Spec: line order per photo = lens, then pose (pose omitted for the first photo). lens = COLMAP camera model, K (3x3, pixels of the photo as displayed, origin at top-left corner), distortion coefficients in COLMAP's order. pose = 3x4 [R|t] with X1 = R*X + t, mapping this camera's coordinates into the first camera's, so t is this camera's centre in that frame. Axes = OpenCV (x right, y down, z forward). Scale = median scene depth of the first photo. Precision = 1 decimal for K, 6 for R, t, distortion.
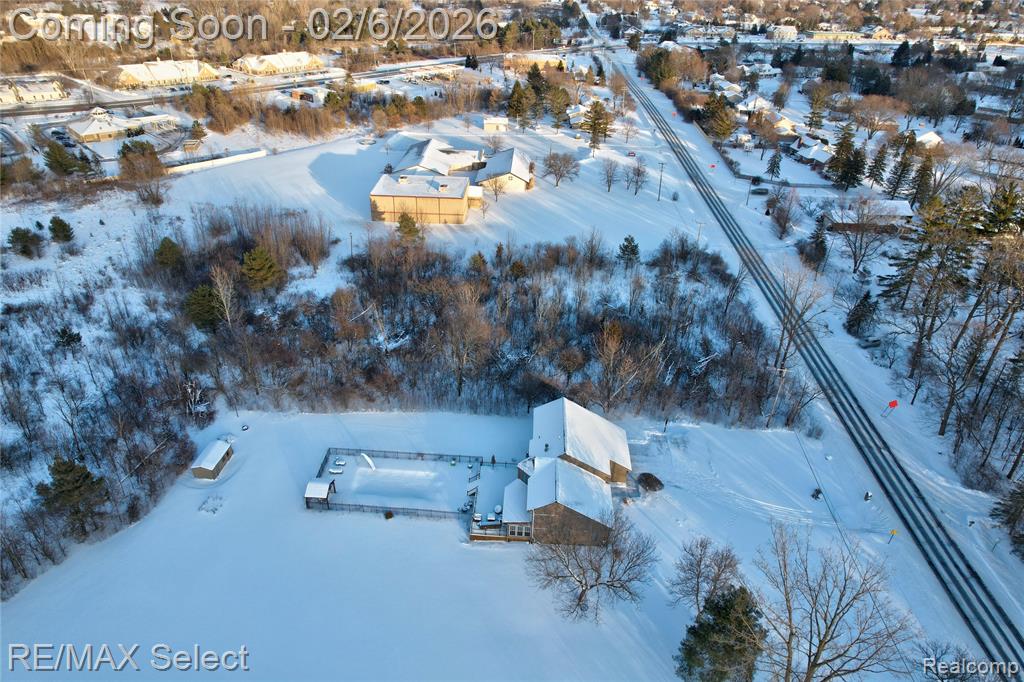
lens RADIAL K [[658.2, 0, 509.5], [0, 658.2, 337.3], [0, 0, 1]] dist [-0.082199, 0.079181]
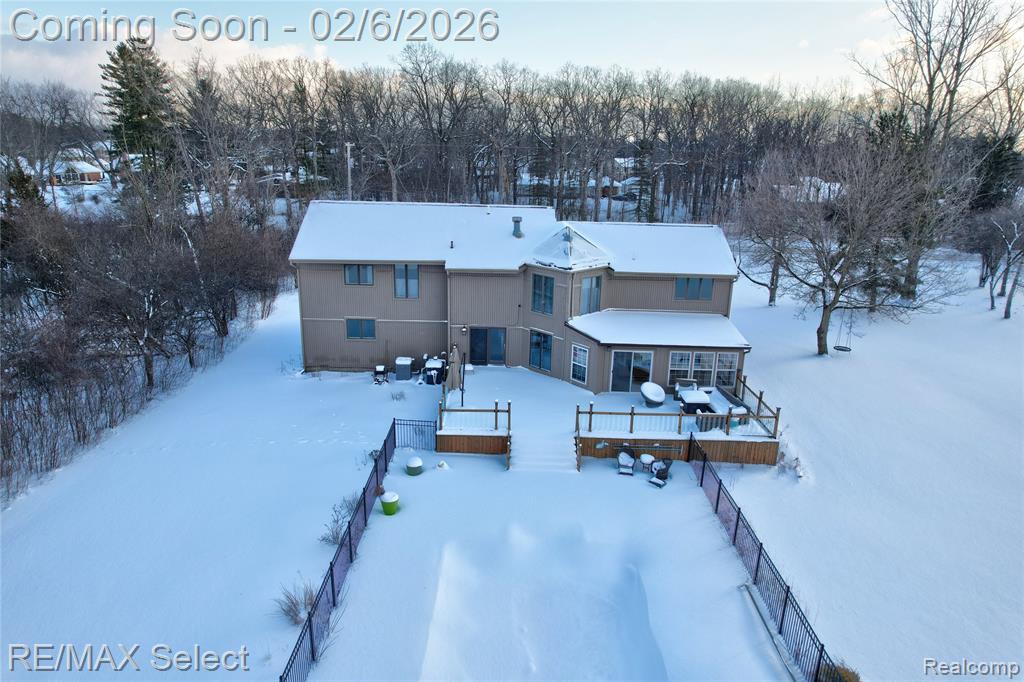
lens RADIAL K [[657.9, 0, 509.8], [0, 657.9, 326.3], [0, 0, 1]] dist [-0.078794, 0.073861]
pose [[-0.048254, -0.283125, 0.957868, -0.254749], [0.491690, 0.828012, 0.269512, 0.097029], [-0.869432, 0.483979, 0.099255, 0.841705]]
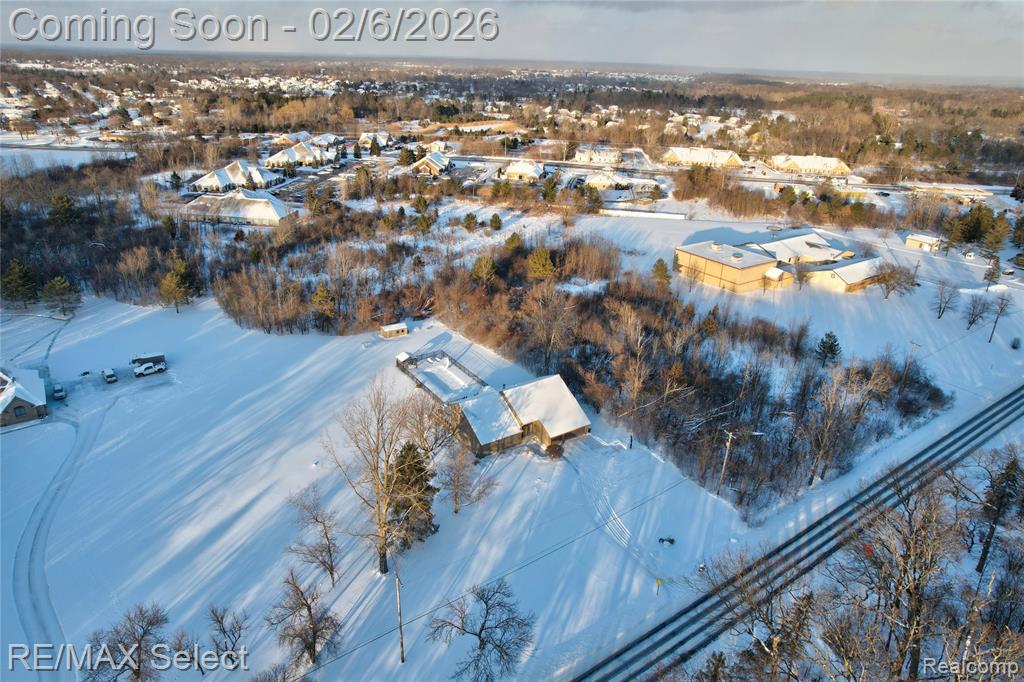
lens RADIAL K [[657.9, 0, 509.8], [0, 657.9, 326.3], [0, 0, 1]] dist [-0.078794, 0.073861]
pose [[0.607840, 0.296665, -0.736560, 0.864245], [-0.417134, 0.908586, 0.021715, 0.017971], [0.675670, 0.294045, 0.676023, 0.052511]]
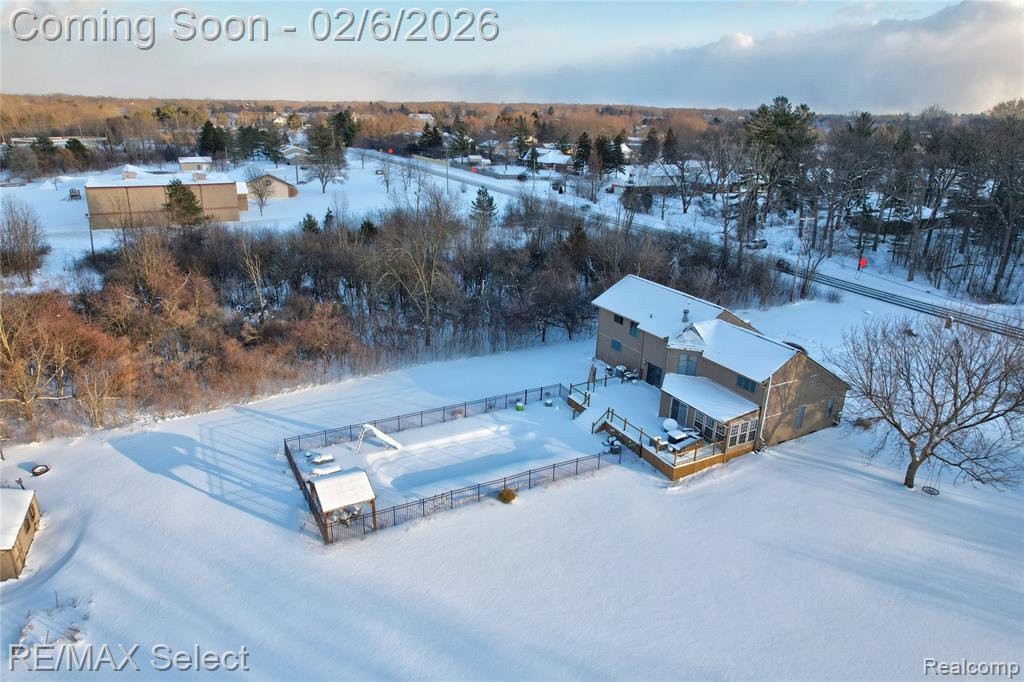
lens RADIAL K [[658.2, 0, 509.5], [0, 658.2, 337.3], [0, 0, 1]] dist [-0.082199, 0.079181]
pose [[0.847759, -0.173402, 0.501235, -0.333443], [0.261764, 0.958720, -0.111064, 0.179850], [-0.461285, 0.225361, 0.858154, 0.469736]]
